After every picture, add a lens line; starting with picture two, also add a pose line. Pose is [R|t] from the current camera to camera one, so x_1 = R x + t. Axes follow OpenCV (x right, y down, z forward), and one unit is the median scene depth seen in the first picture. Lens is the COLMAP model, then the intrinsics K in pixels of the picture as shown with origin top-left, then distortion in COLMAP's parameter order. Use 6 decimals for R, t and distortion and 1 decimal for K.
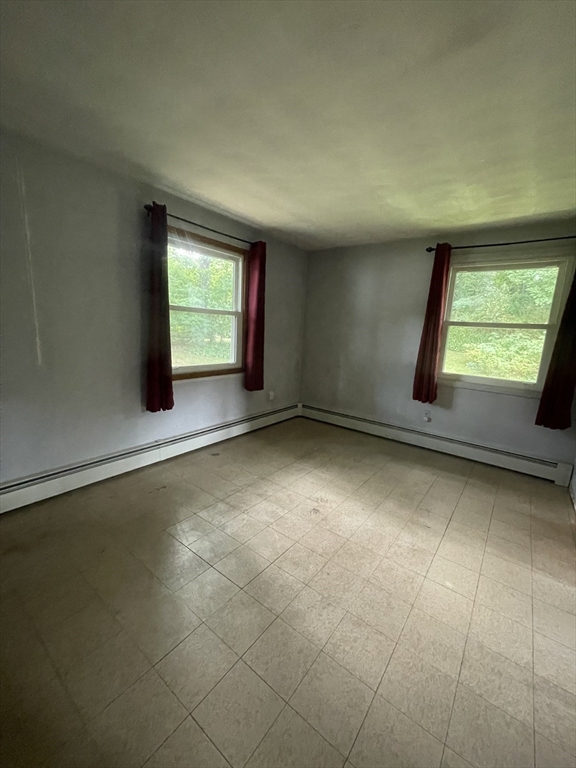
lens RADIAL K [[313.3, 0, 288.0], [0, 313.3, 384.0], [0, 0, 1]] dist [0.007838, -0.000177]
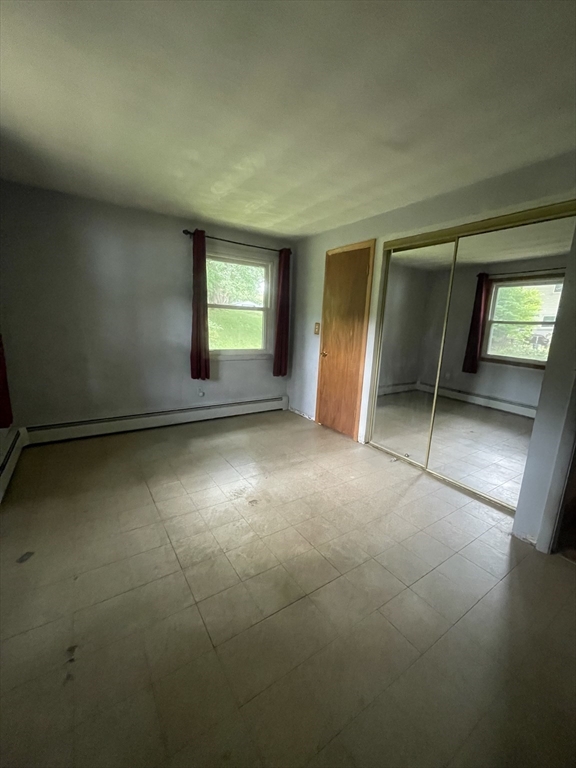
lens RADIAL K [[313.3, 0, 288.0], [0, 313.3, 384.0], [0, 0, 1]] dist [0.007838, -0.000177]
pose [[0.322105, -0.225257, 0.919515, -0.512517], [0.145229, 0.971541, 0.187128, -0.092733], [-0.935498, 0.073265, 0.345652, 0.384606]]
